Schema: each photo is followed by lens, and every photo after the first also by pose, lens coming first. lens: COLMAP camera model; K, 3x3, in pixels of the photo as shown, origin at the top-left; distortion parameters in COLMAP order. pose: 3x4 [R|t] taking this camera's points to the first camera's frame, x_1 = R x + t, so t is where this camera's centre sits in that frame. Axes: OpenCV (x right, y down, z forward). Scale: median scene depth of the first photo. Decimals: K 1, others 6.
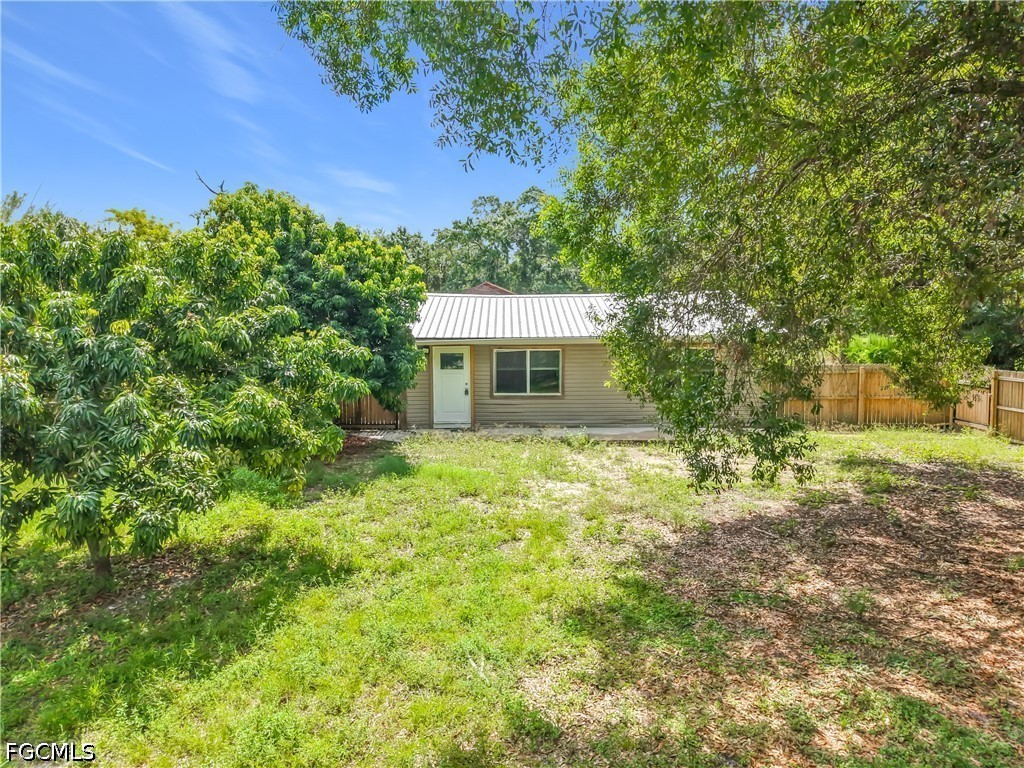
lens RADIAL K [[680.0, 0, 512.0], [0, 680.0, 384.0], [0, 0, 1]] dist [0.070232, -0.097304]
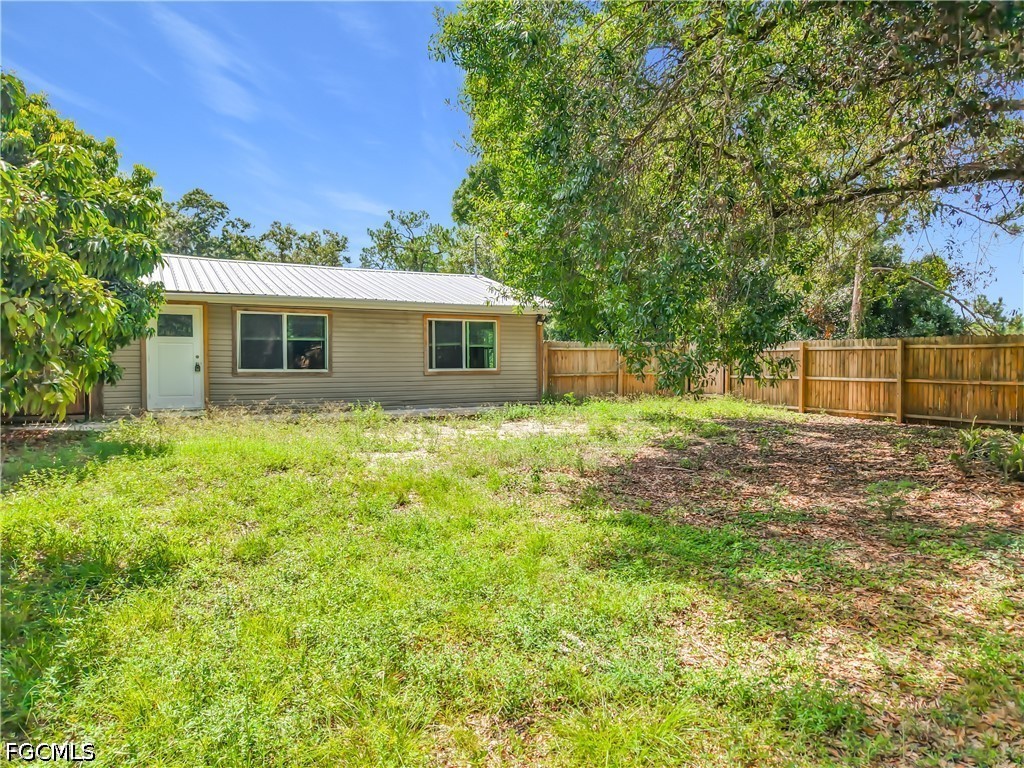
lens RADIAL K [[688.7, 0, 519.3], [0, 688.7, 383.6], [0, 0, 1]] dist [-0.005714, -0.002374]
pose [[0.879104, -0.008594, 0.476553, -0.127716], [0.037003, 0.998050, -0.050262, 0.087446], [-0.475192, 0.061820, 0.877708, 0.204575]]
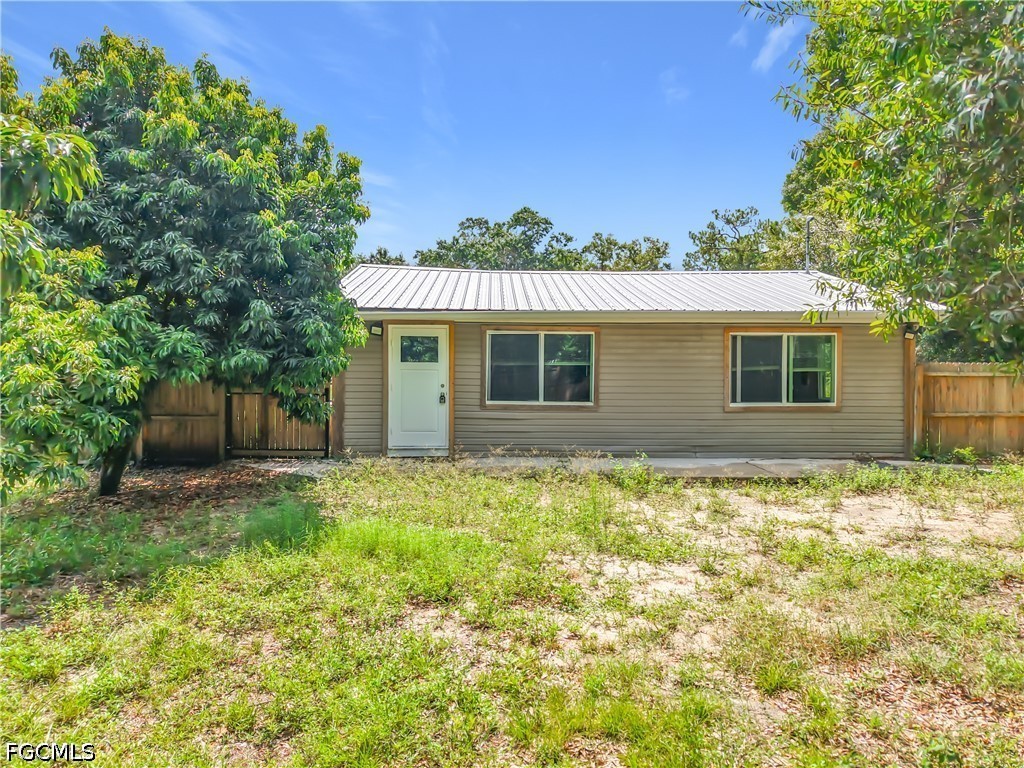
lens RADIAL K [[680.0, 0, 512.0], [0, 680.0, 384.0], [0, 0, 1]] dist [0.070232, -0.097304]
pose [[0.999743, 0.008685, 0.020945, -0.018128], [-0.007294, 0.997820, -0.065589, 0.042701], [-0.021469, 0.065420, 0.997627, 0.417181]]
